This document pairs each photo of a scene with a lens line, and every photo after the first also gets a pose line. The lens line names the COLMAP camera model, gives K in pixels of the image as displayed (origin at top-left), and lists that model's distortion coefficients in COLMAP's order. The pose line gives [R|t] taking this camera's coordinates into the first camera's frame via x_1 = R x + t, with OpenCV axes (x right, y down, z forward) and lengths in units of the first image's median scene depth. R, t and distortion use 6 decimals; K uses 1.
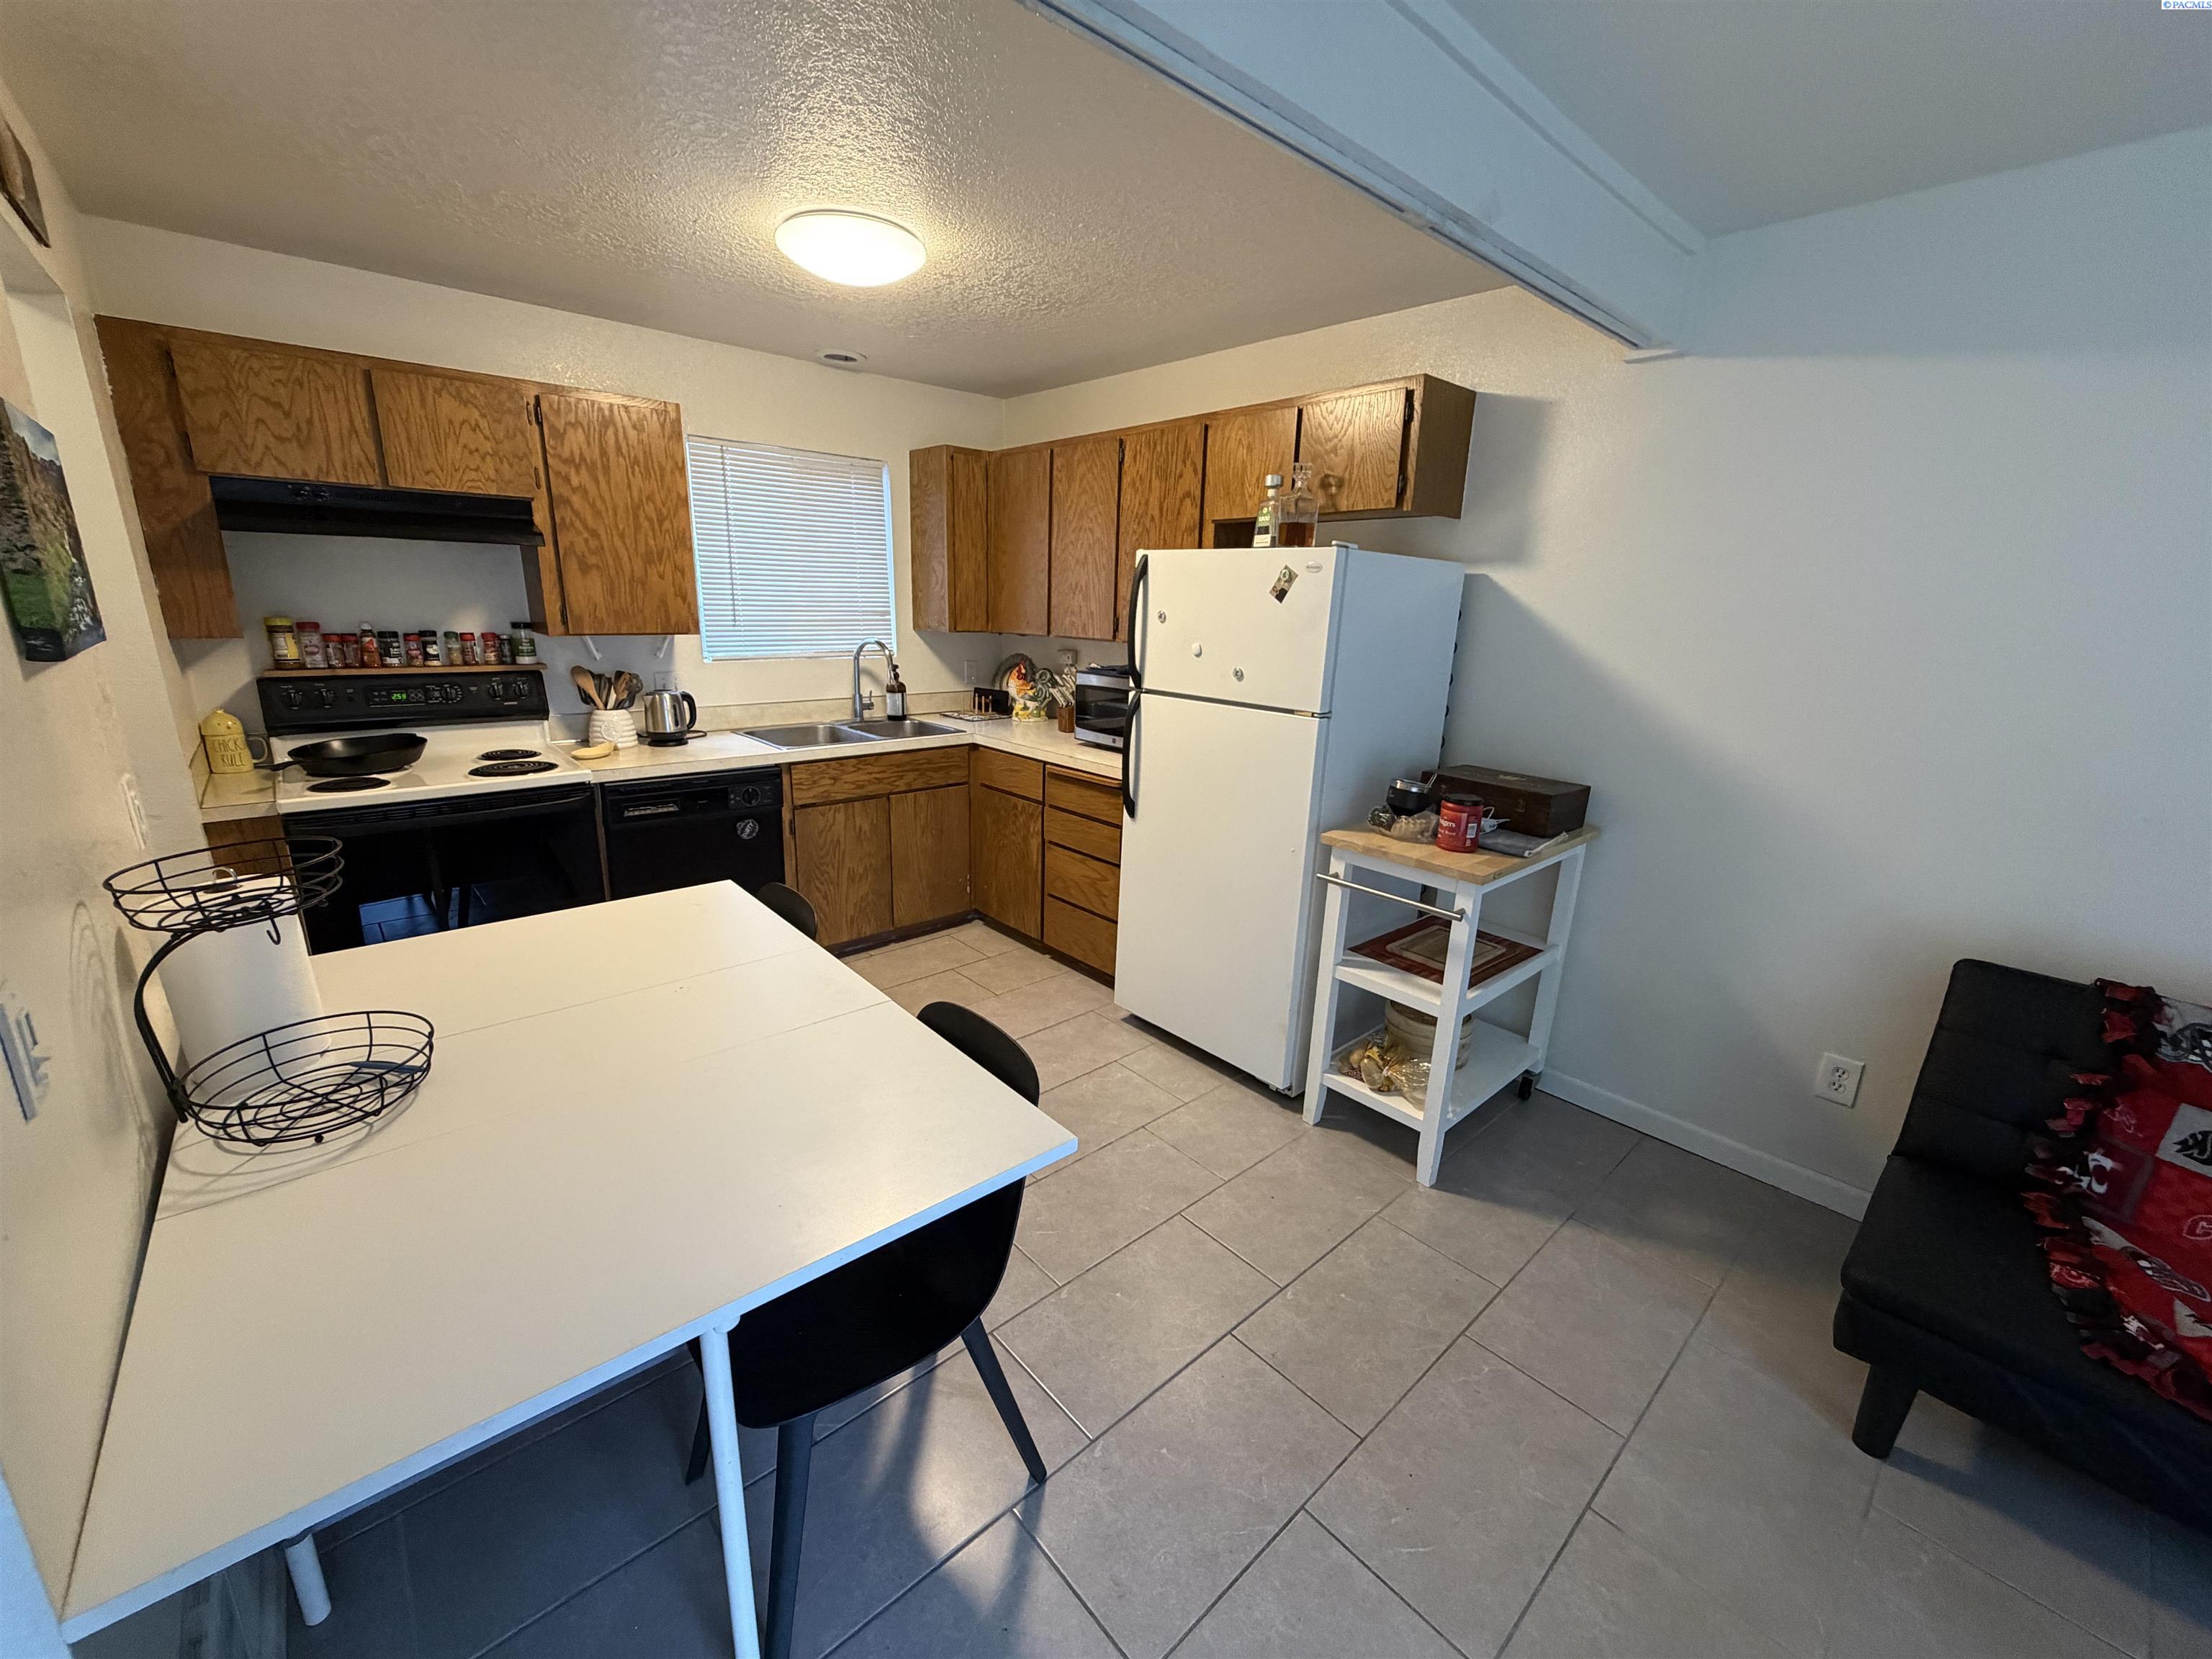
lens RADIAL K [[880.1, 0, 1102.5], [0, 880.1, 832.5], [0, 0, 1]] dist [-0.000036, -0.000206]
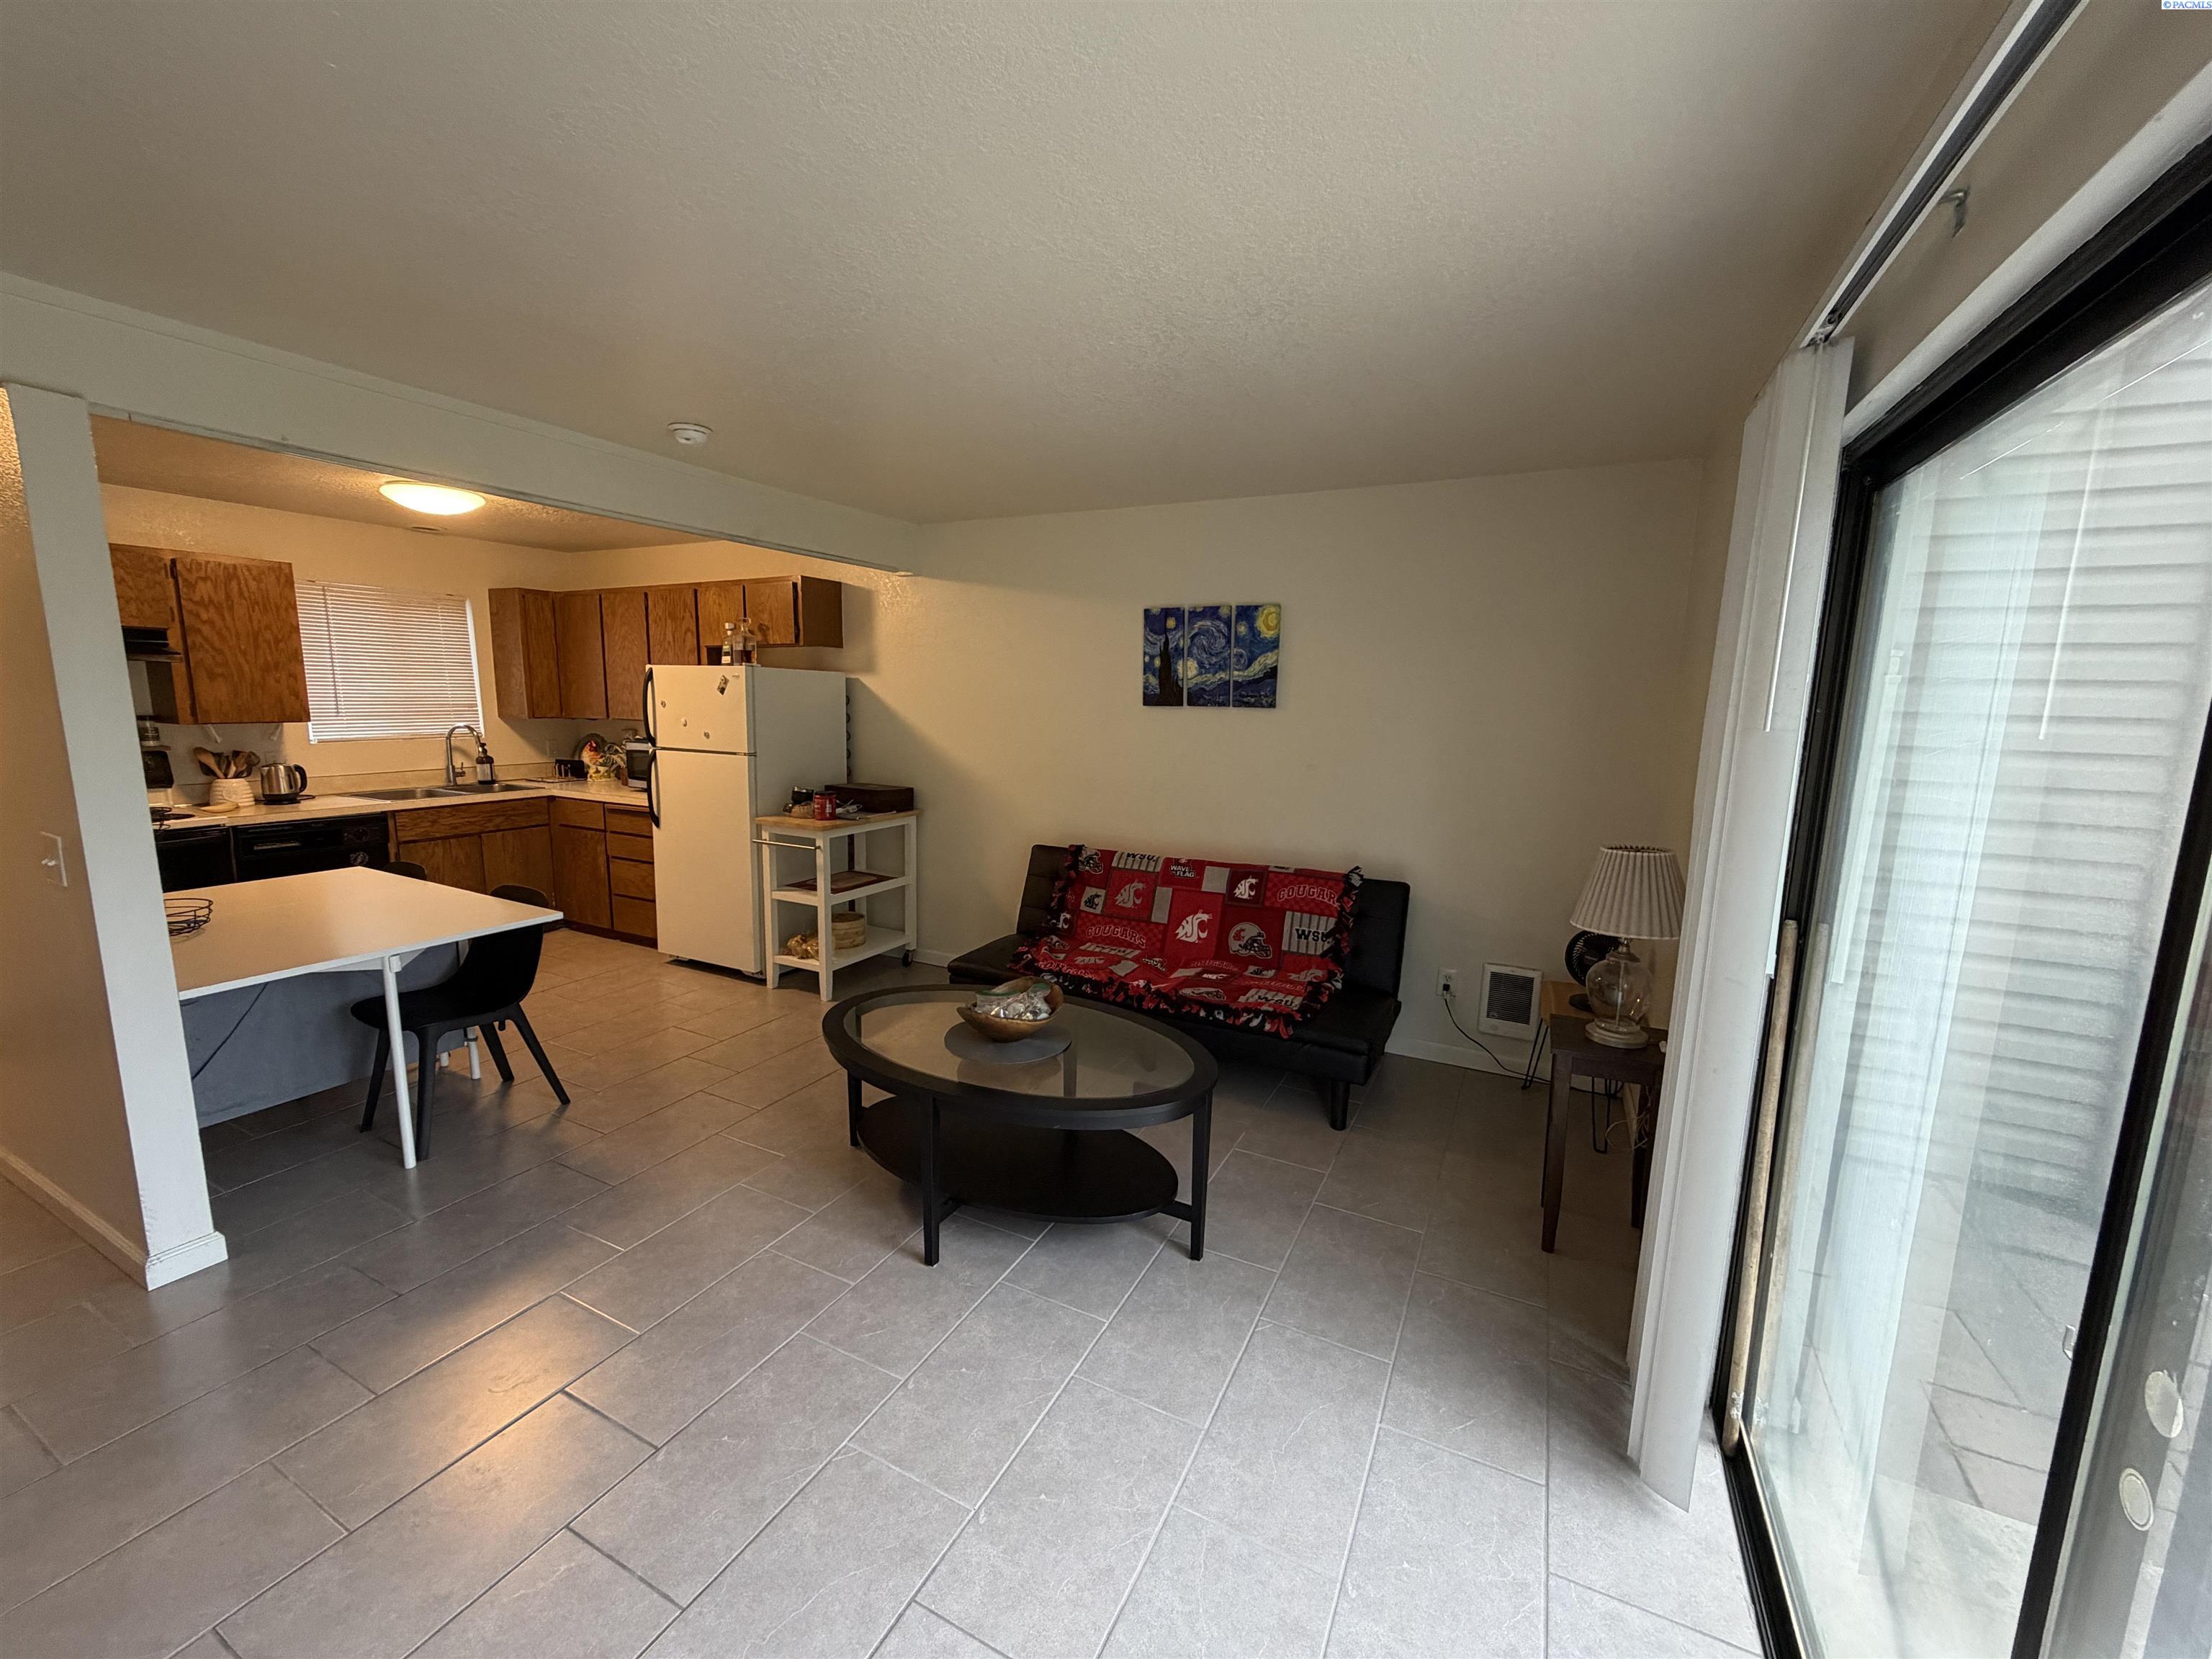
lens RADIAL K [[880.1, 0, 1102.1], [0, 880.1, 833.1], [0, 0, 1]] dist [-0.000036, -0.000206]
pose [[0.933064, -0.067249, 0.353368, 0.228450], [0.101281, 0.991740, -0.078695, 0.207613], [-0.345158, 0.109217, 0.932168, -0.794027]]
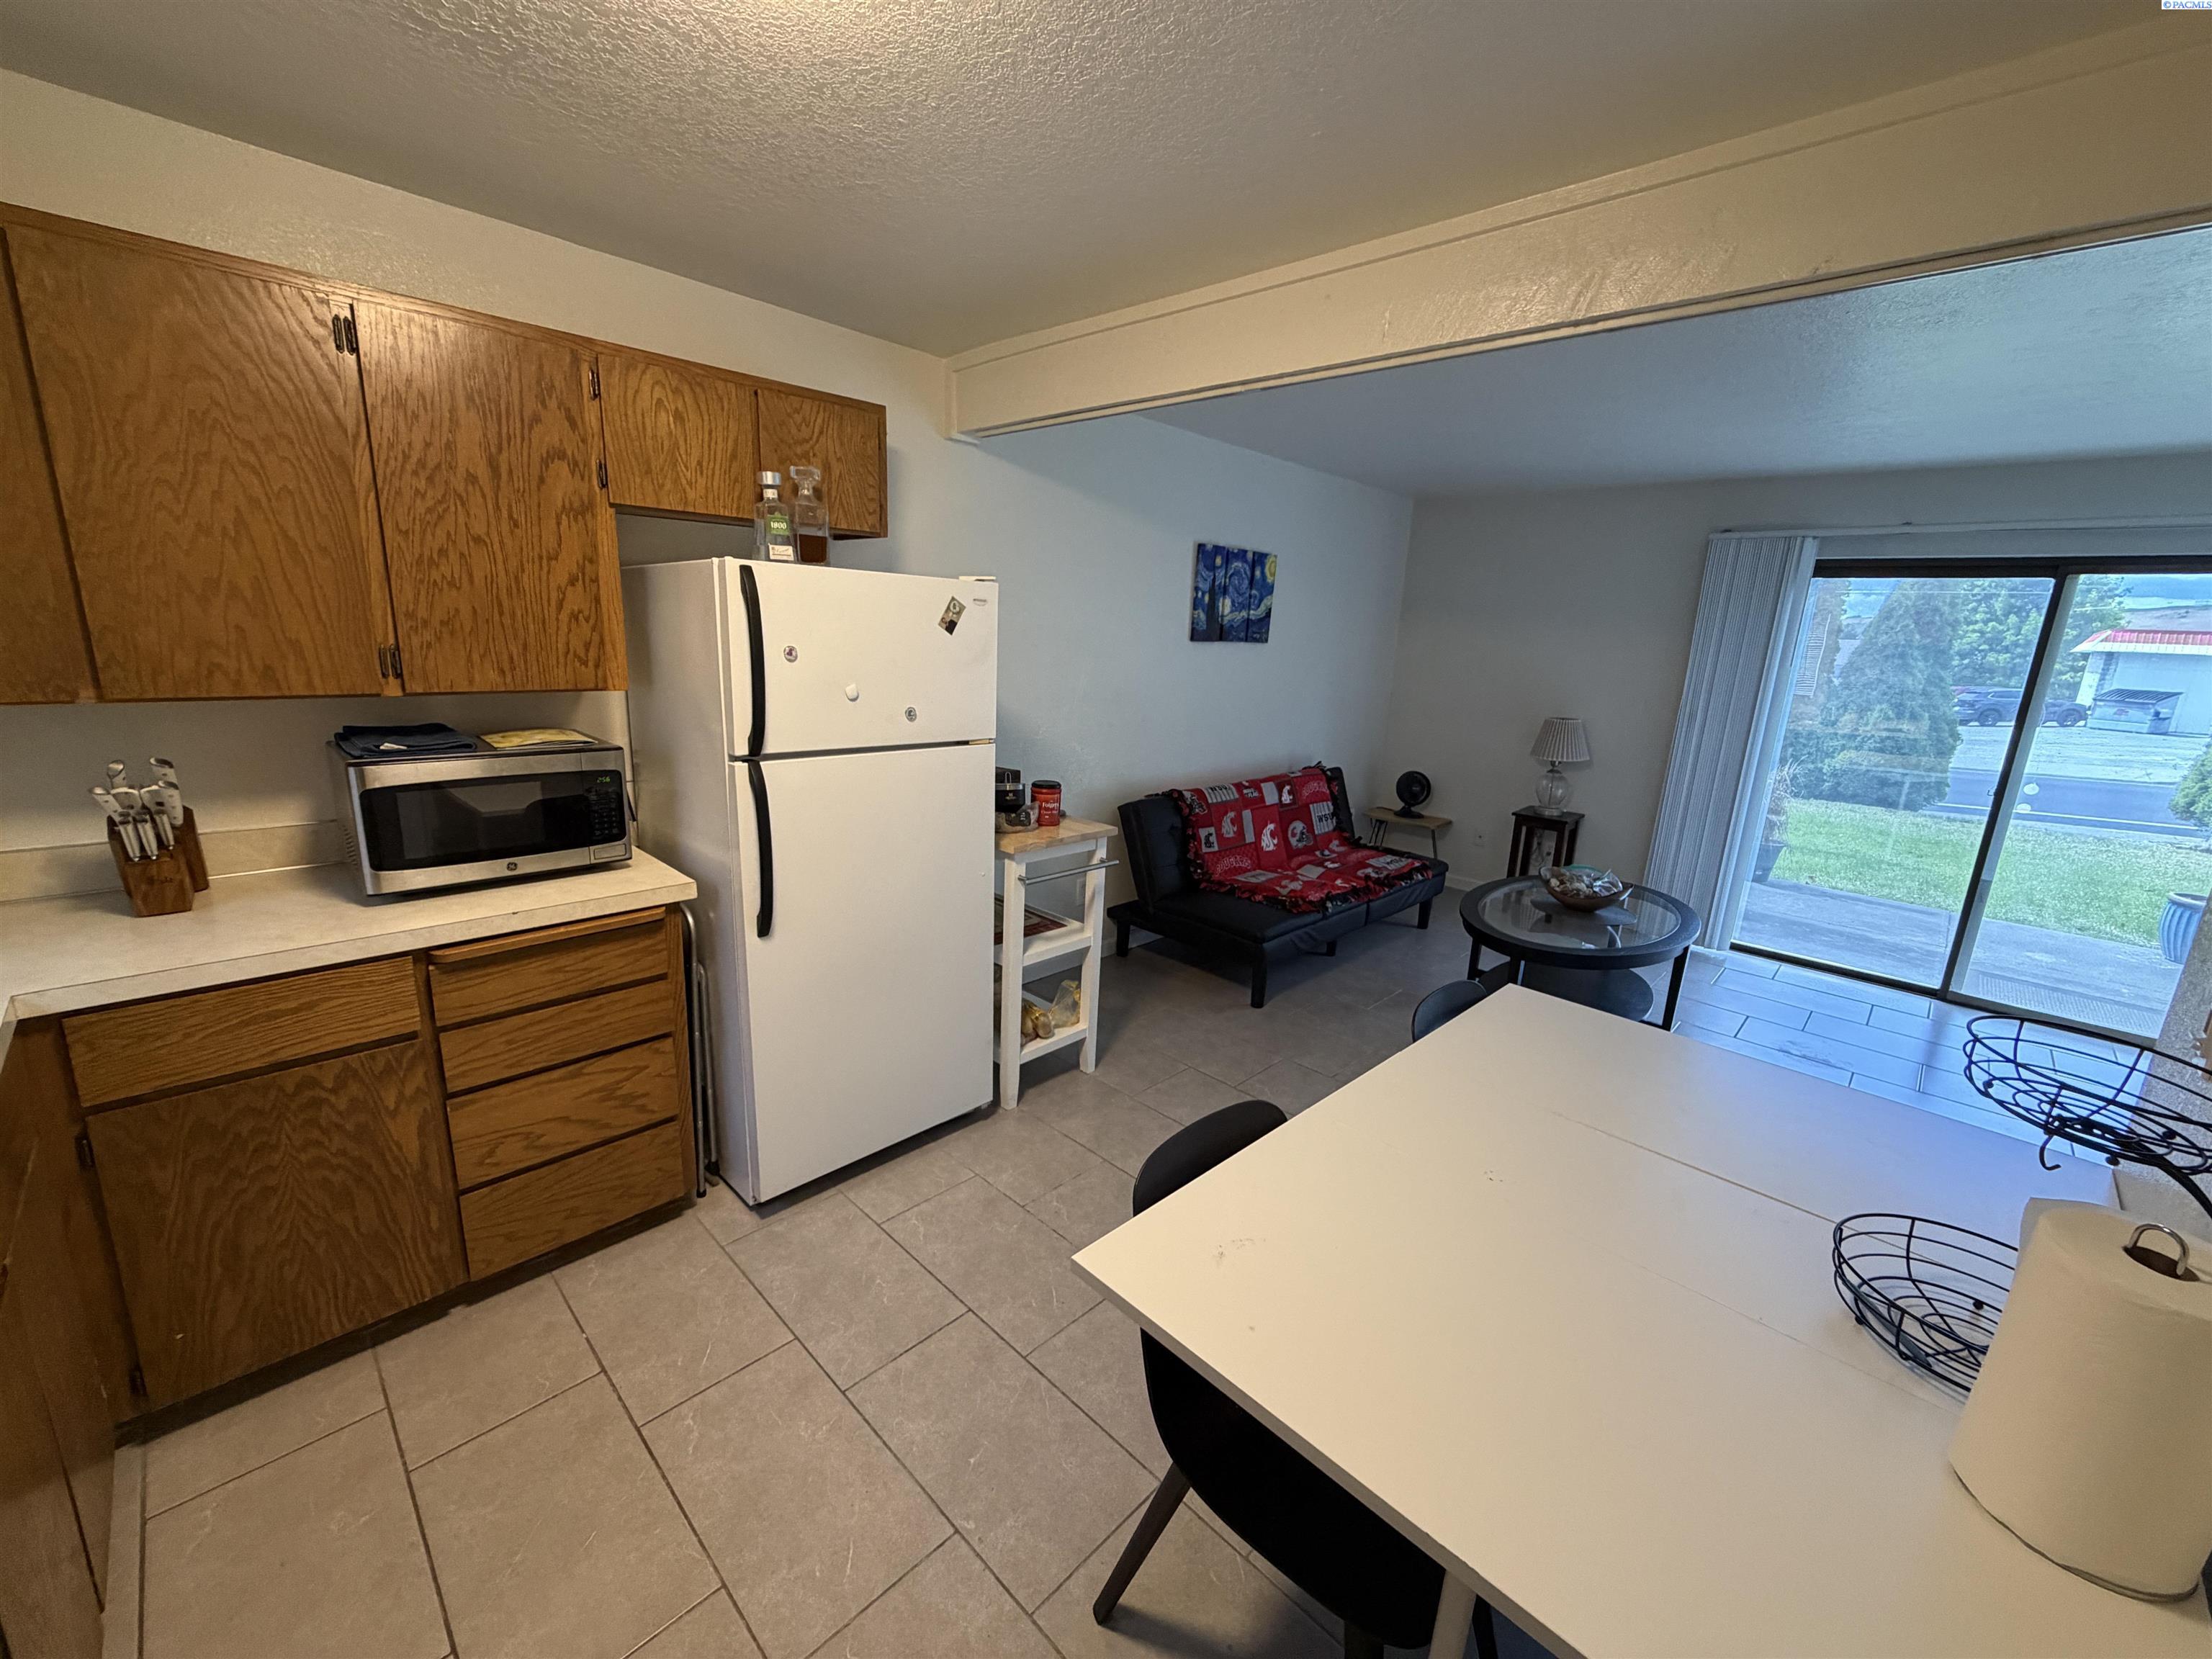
lens RADIAL K [[880.1, 0, 1094.9], [0, 880.1, 833.2], [0, 0, 1]] dist [-0.000036, -0.000206]
pose [[-0.061711, -0.258579, 0.964017, -0.665160], [0.214485, 0.939857, 0.265829, -0.233385], [-0.974776, 0.223172, -0.002538, 0.750140]]
